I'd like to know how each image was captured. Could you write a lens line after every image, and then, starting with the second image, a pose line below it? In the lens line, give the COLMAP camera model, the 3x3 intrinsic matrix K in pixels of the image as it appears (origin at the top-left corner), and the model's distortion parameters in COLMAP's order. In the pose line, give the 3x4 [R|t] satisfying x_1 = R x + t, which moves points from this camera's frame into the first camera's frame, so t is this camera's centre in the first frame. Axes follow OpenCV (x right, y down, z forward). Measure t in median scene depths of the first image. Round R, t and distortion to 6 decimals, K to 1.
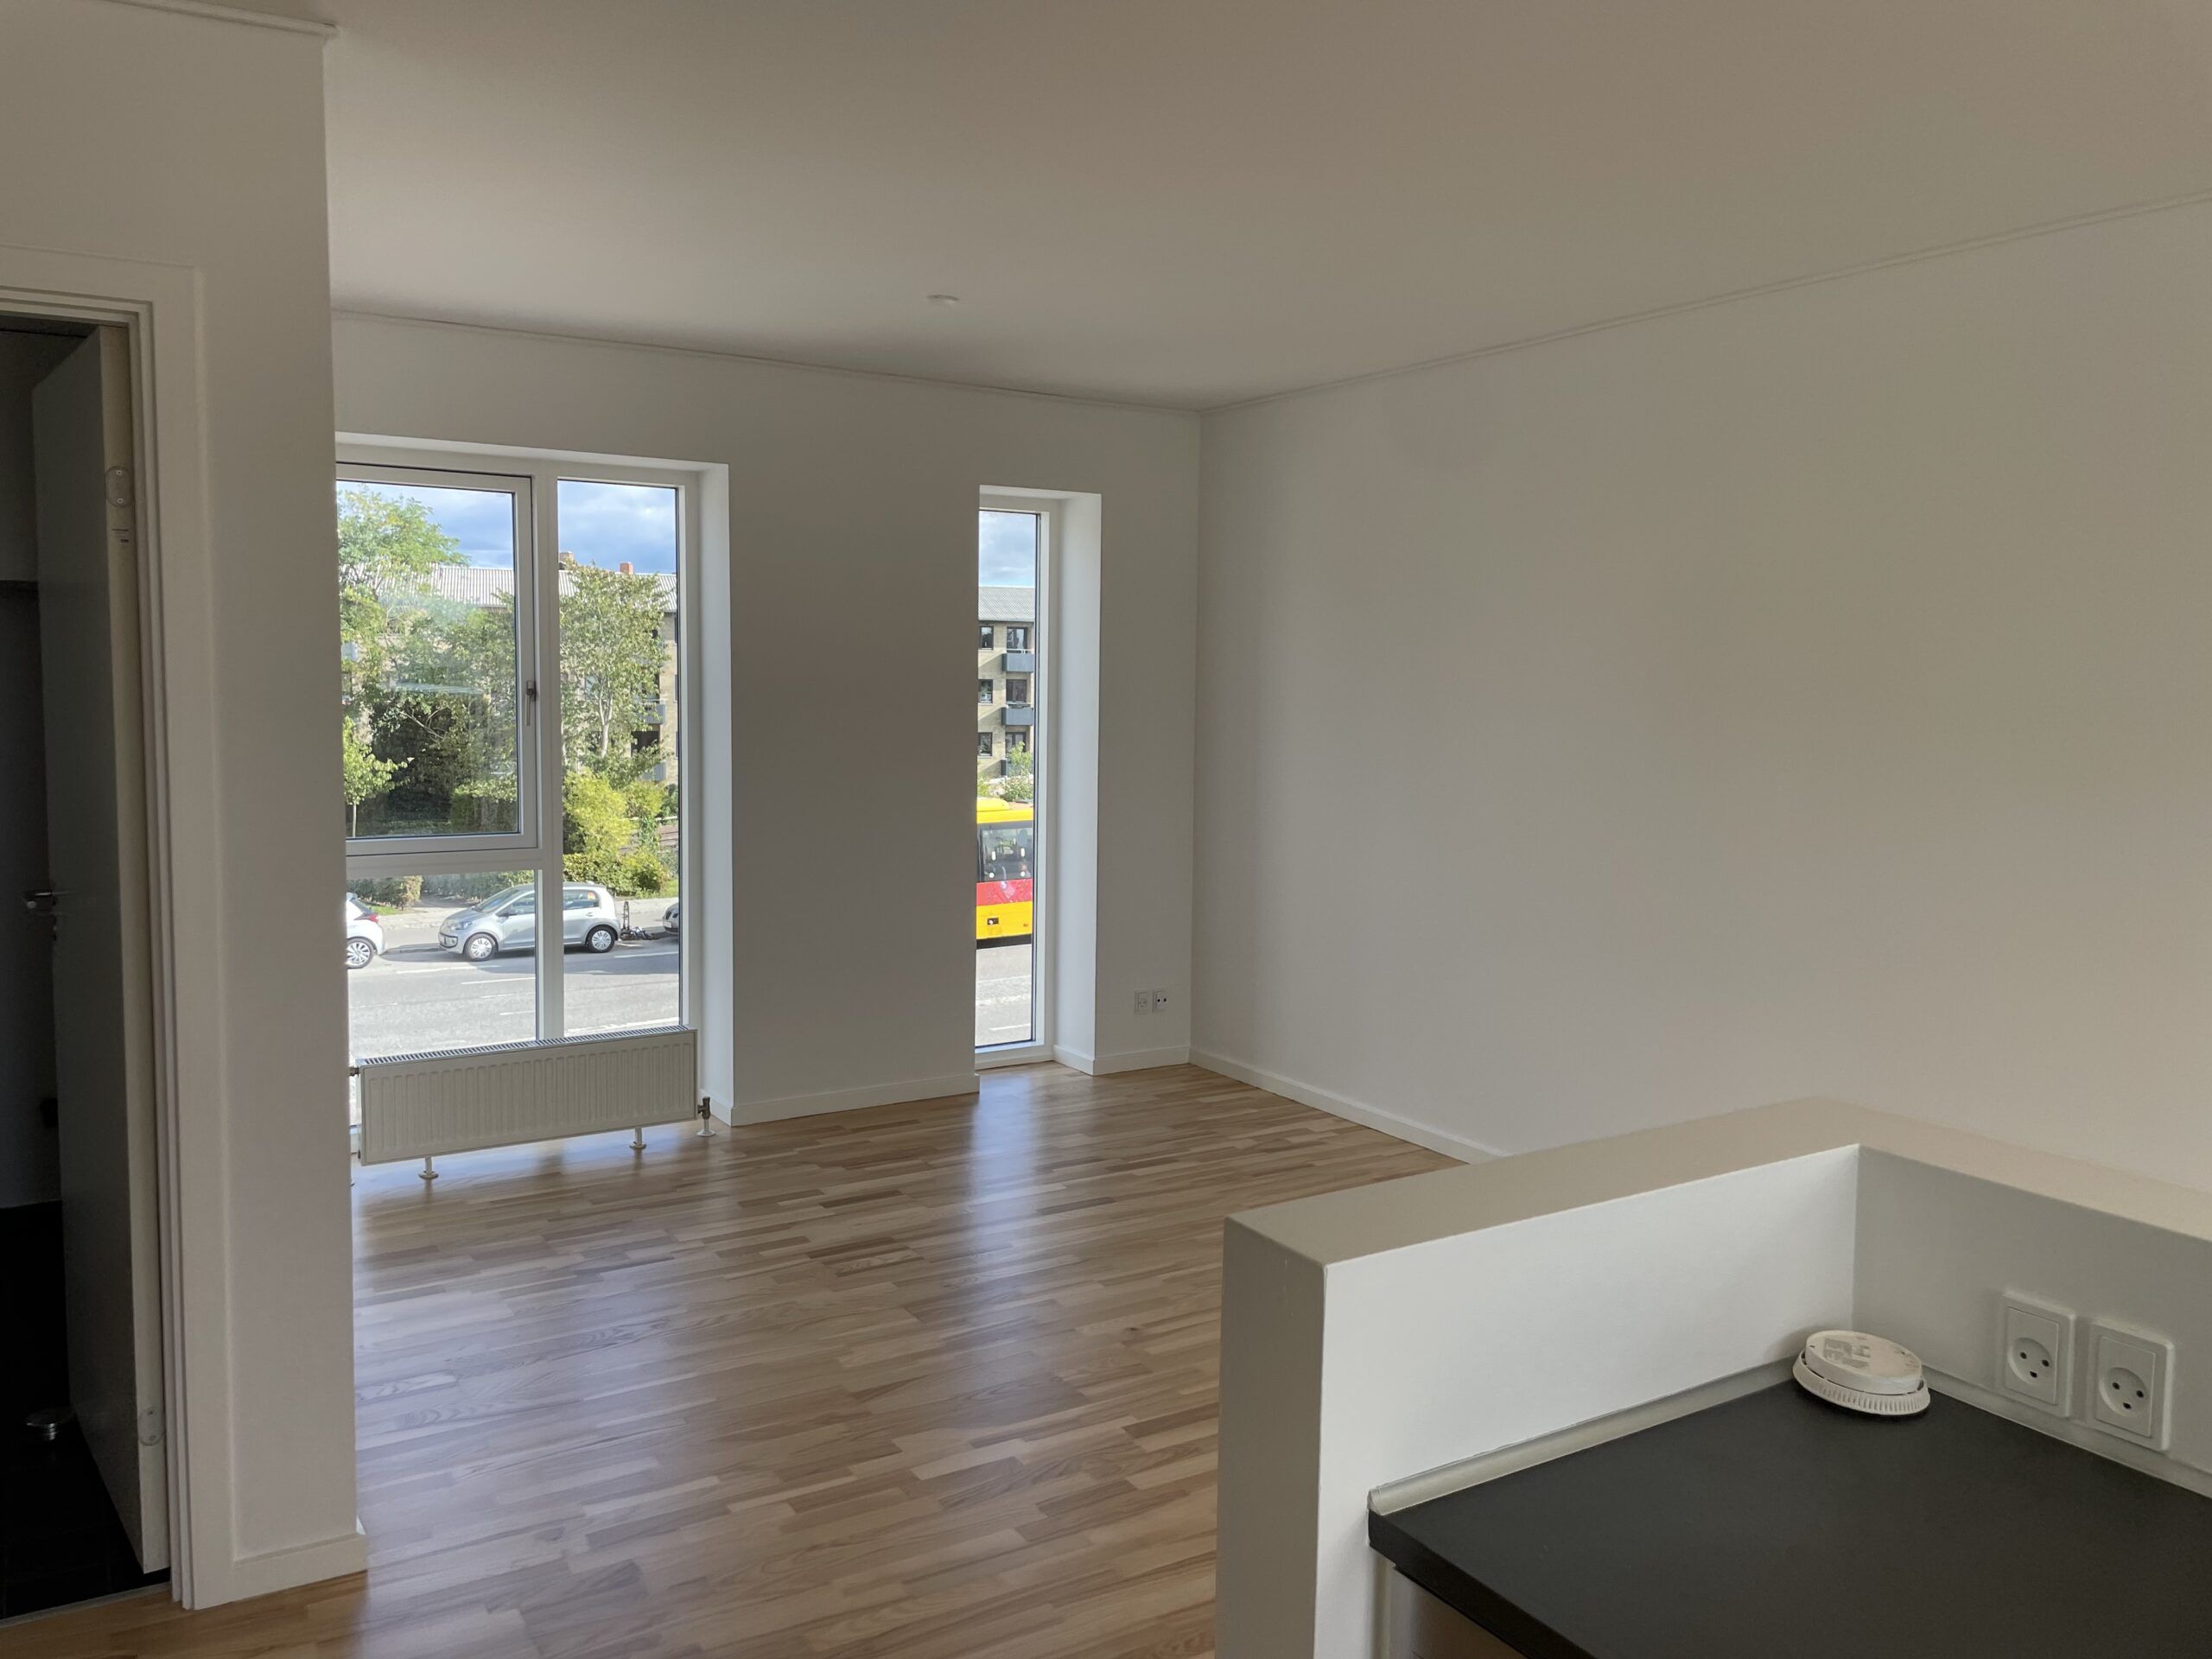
lens RADIAL K [[1685.1, 0, 1105.0], [0, 1685.1, 802.7], [0, 0, 1]] dist [0.010463, 0.000422]
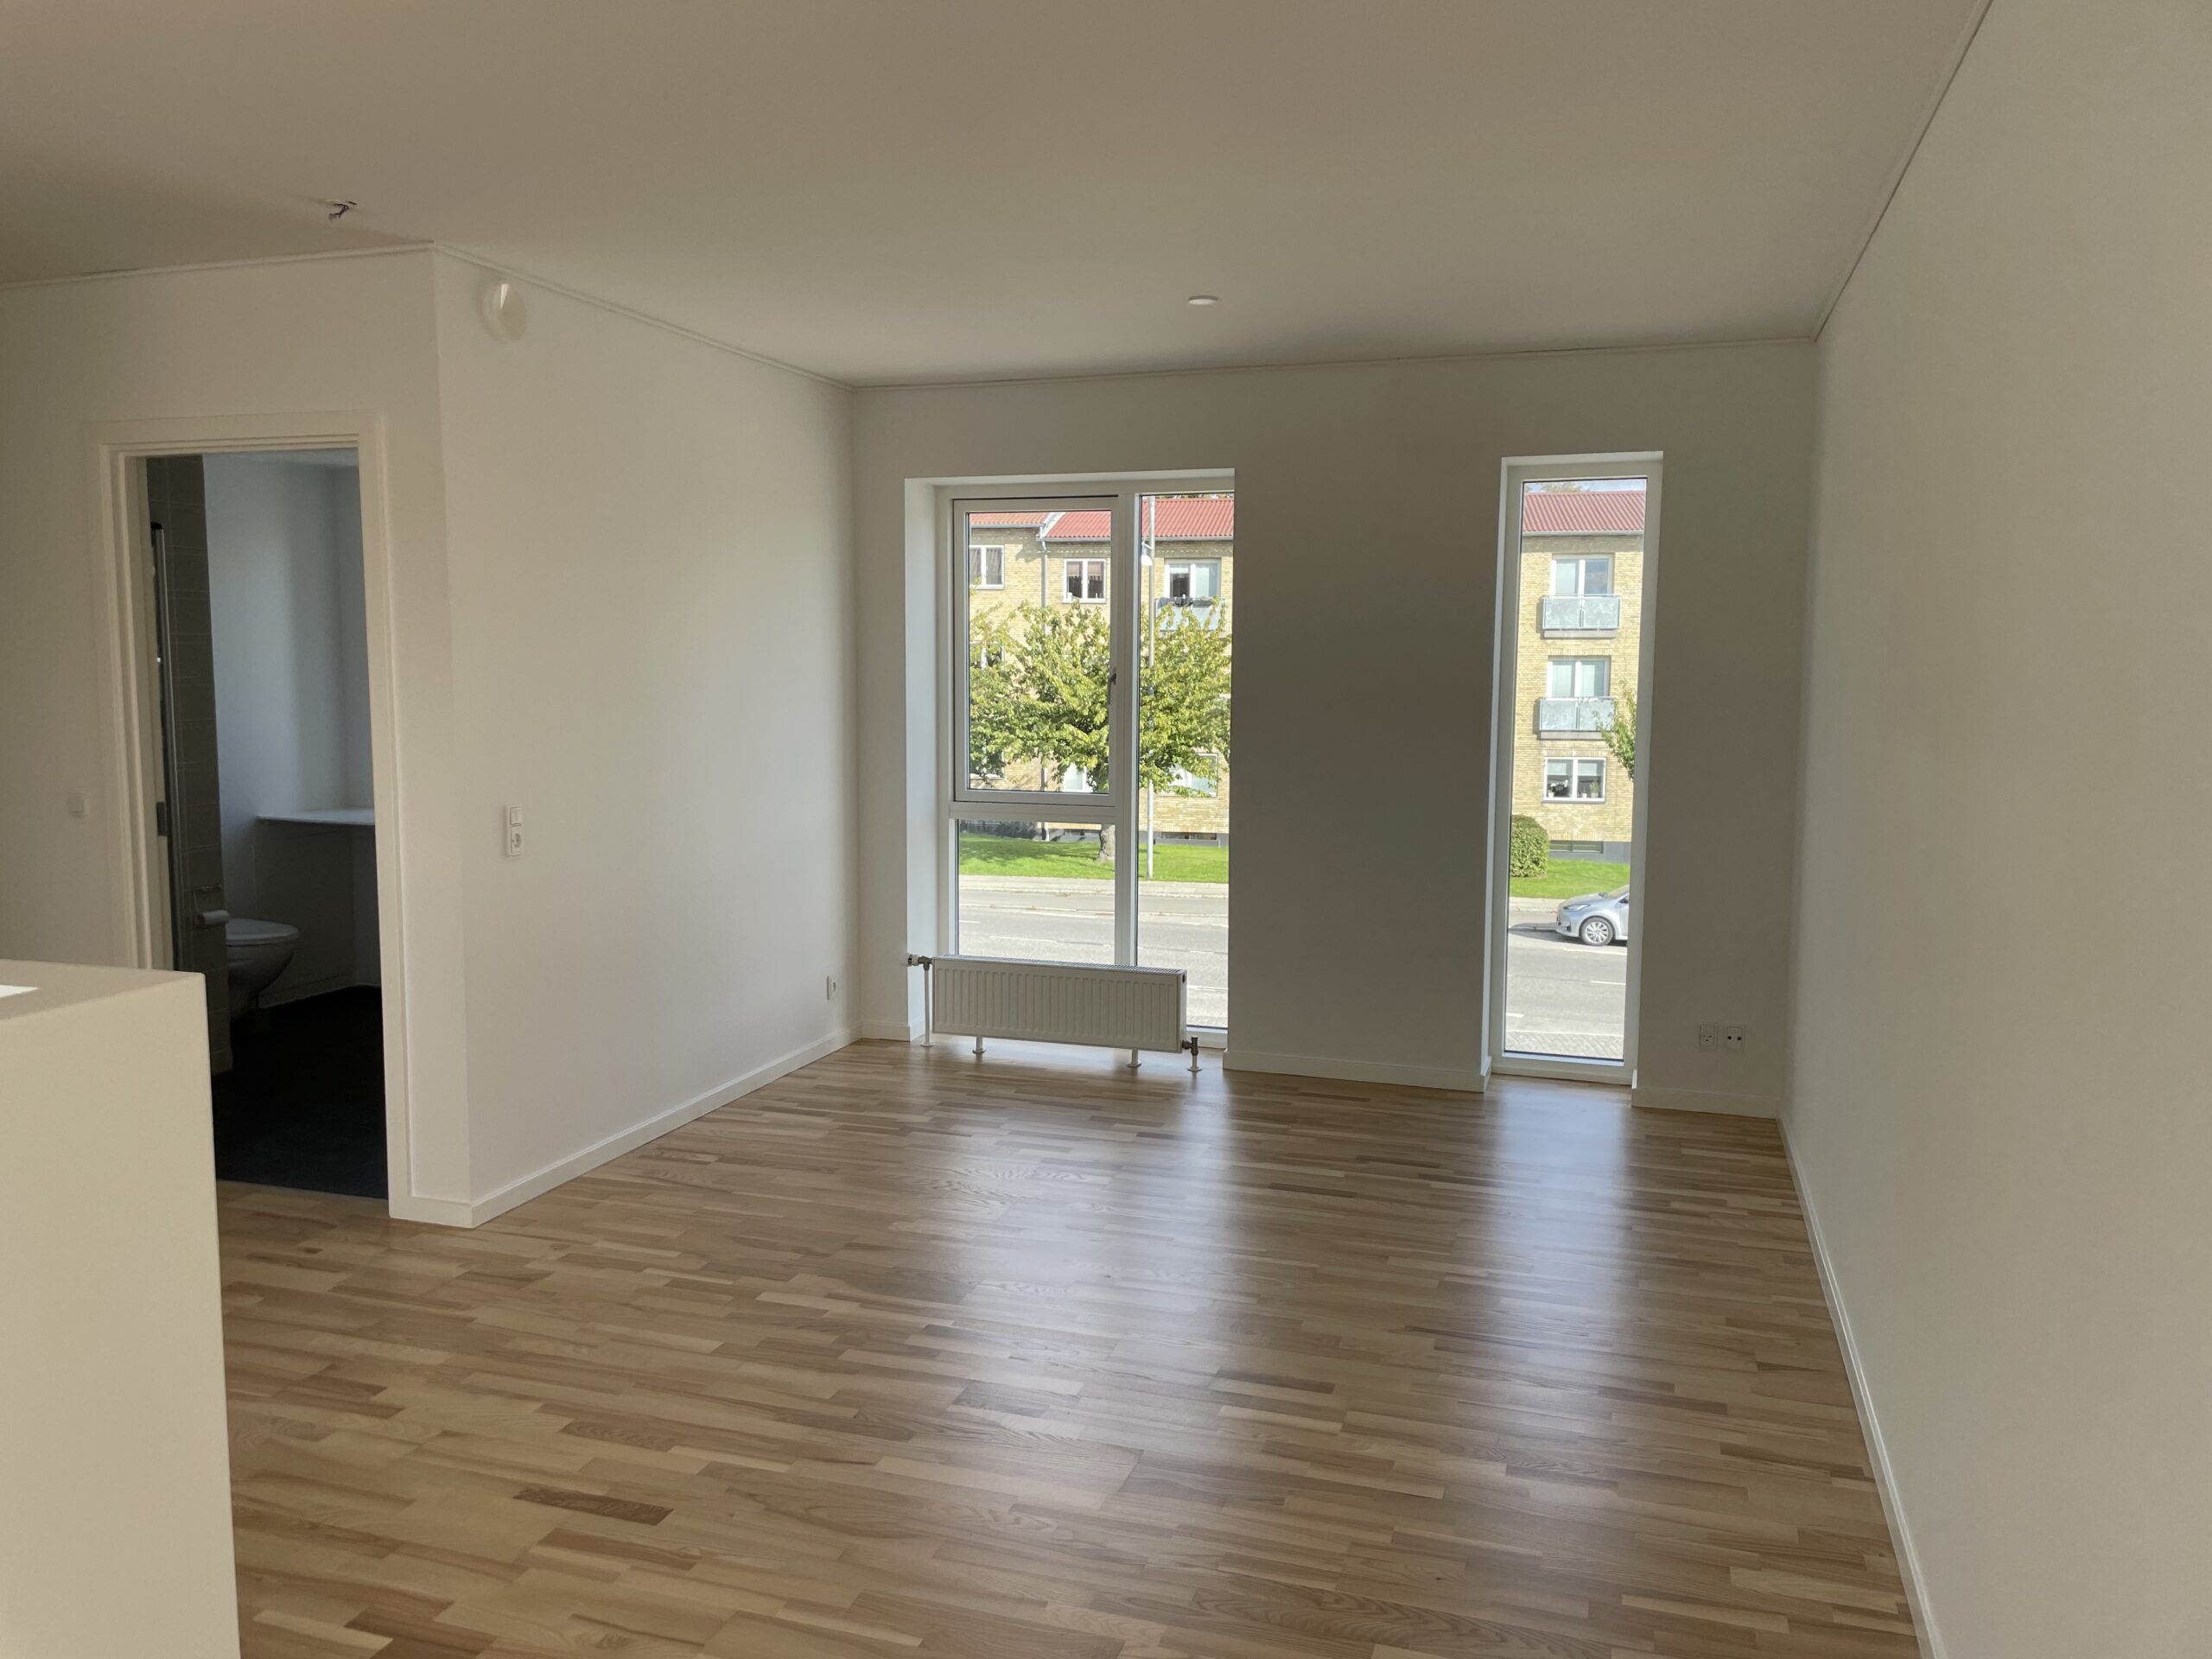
lens RADIAL K [[1694.6, 0, 1106.0], [0, 1694.6, 829.5], [0, 0, 1]] dist [0.047288, -0.001003]
pose [[0.653768, 0.076837, -0.752784, 0.543442], [-0.066984, 0.996802, 0.043571, -0.007878], [0.753725, 0.021939, 0.656824, 0.203179]]
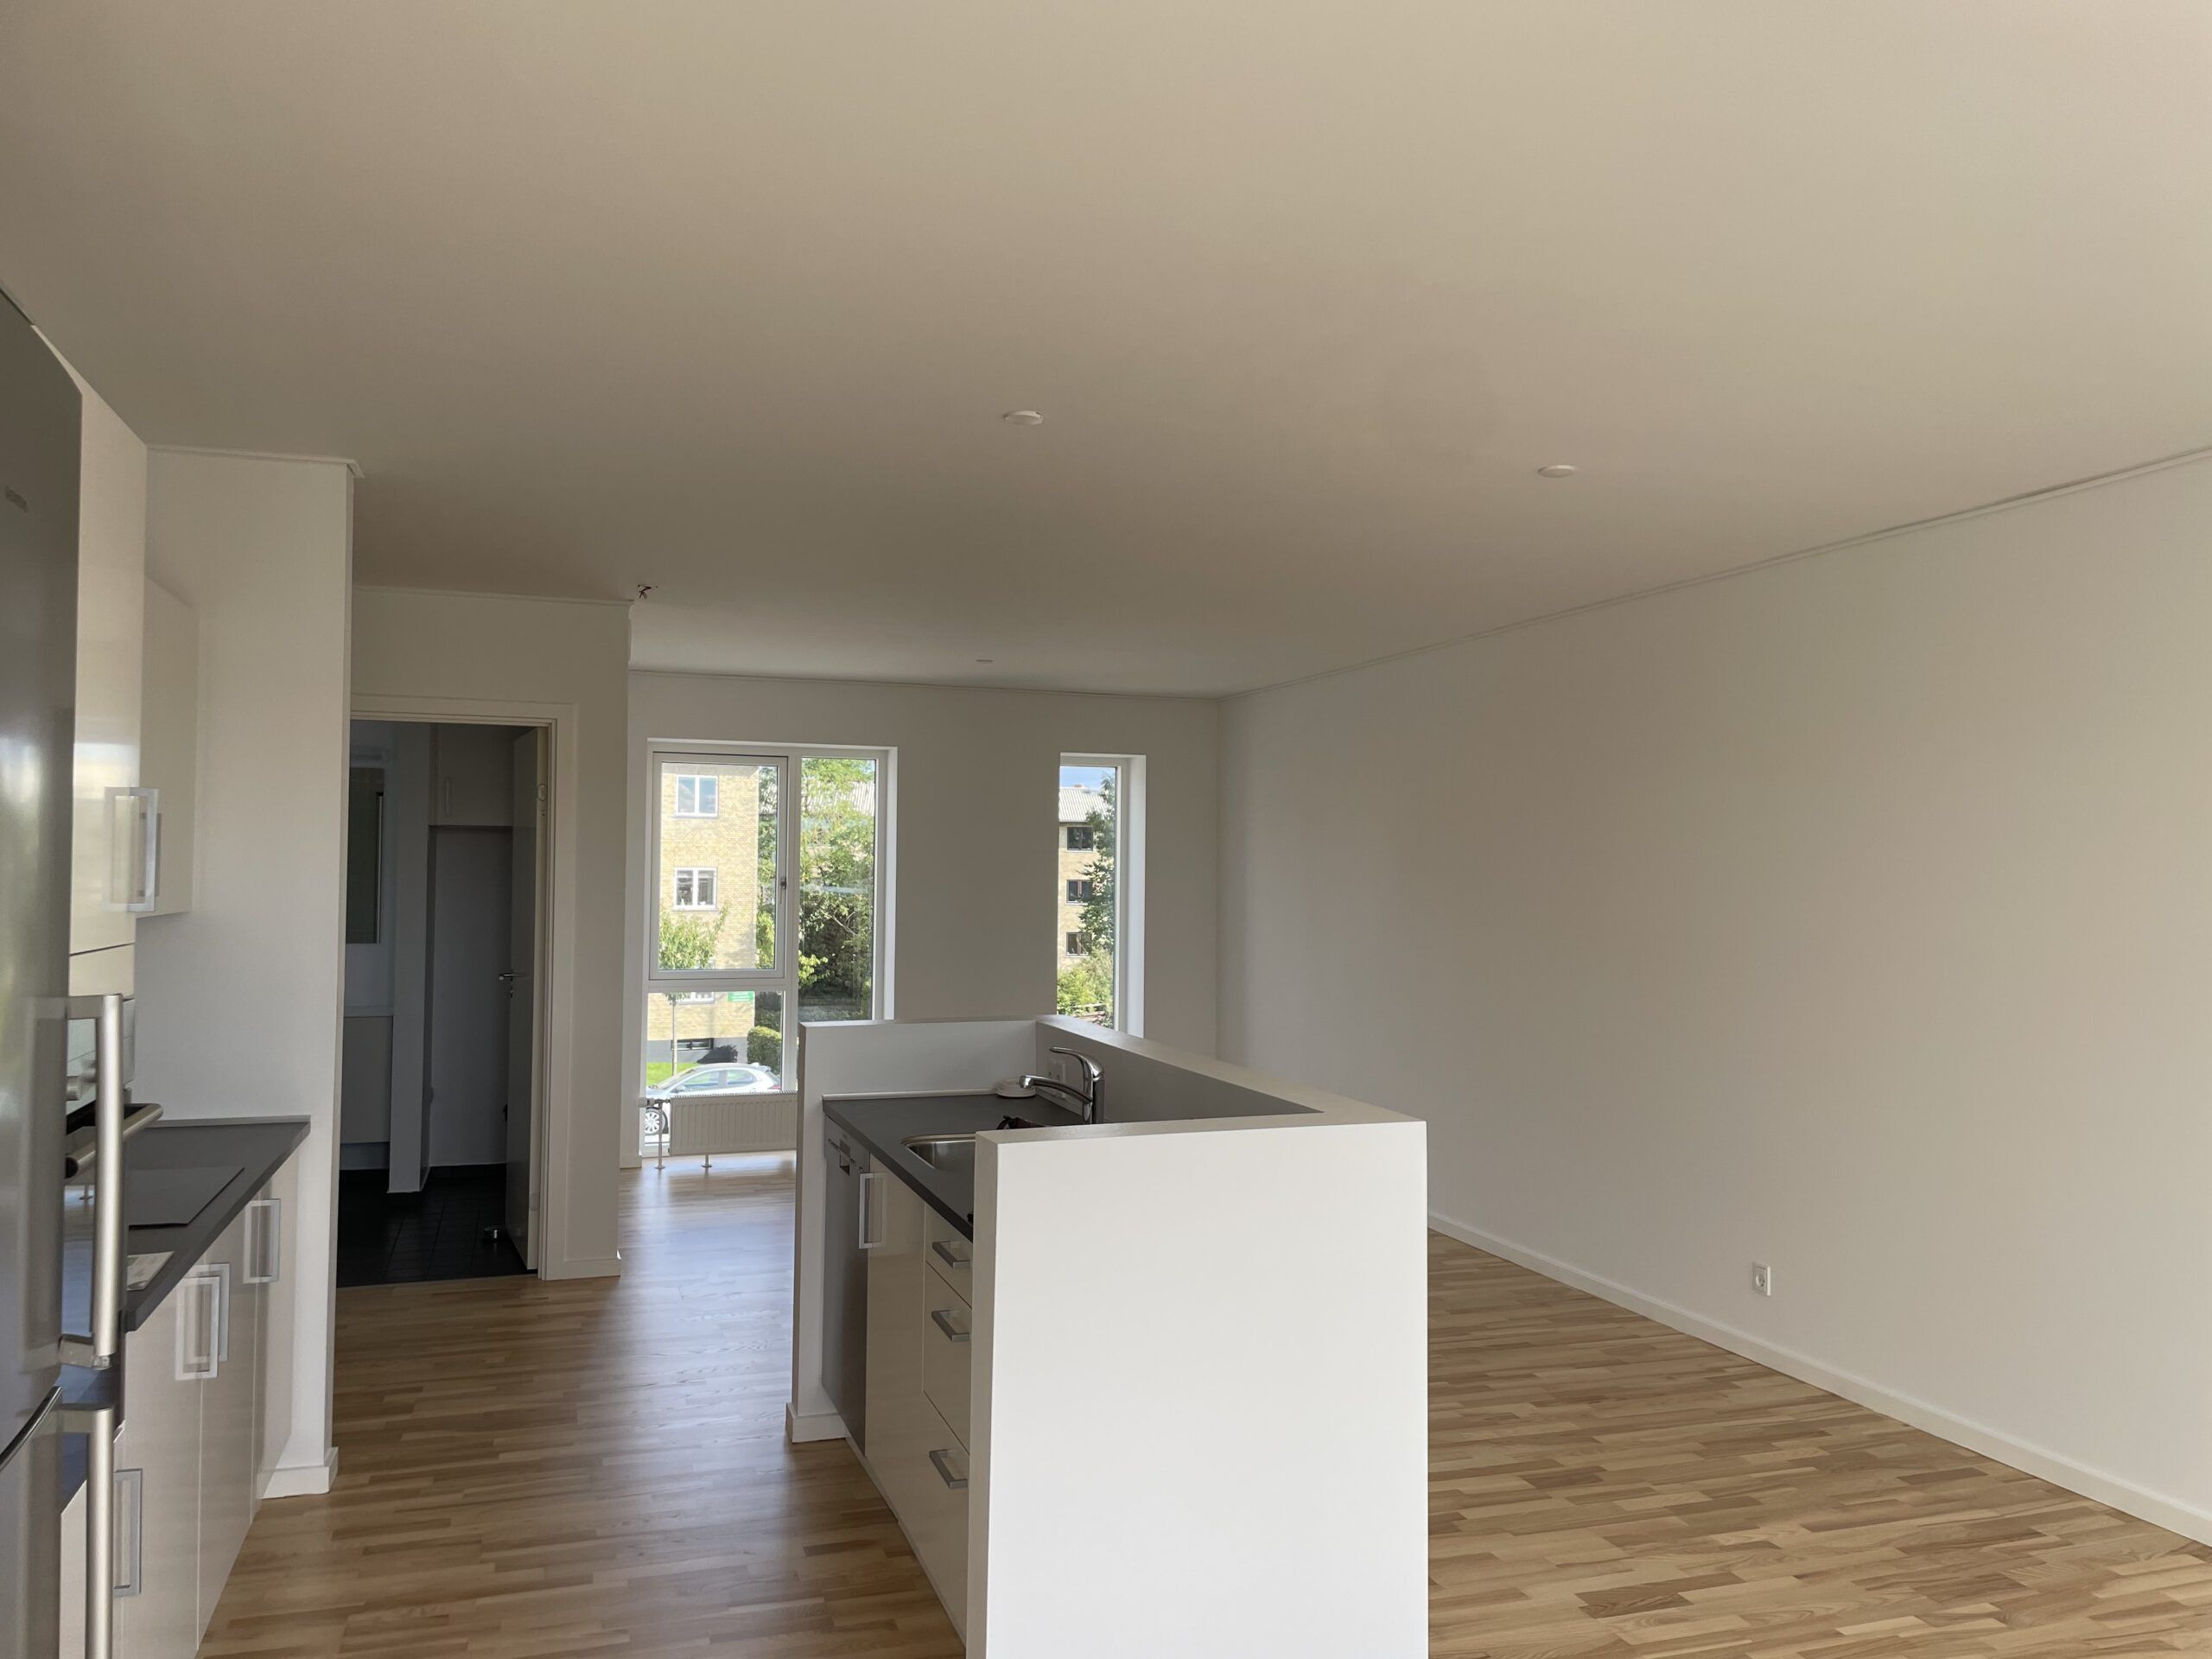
lens RADIAL K [[1685.1, 0, 1105.0], [0, 1685.1, 802.7], [0, 0, 1]] dist [0.010463, 0.000422]
pose [[0.971063, -0.009811, -0.238622, 0.348775], [-0.019488, 0.992569, -0.120113, 0.047851], [0.238027, 0.121288, 0.963656, -0.510077]]
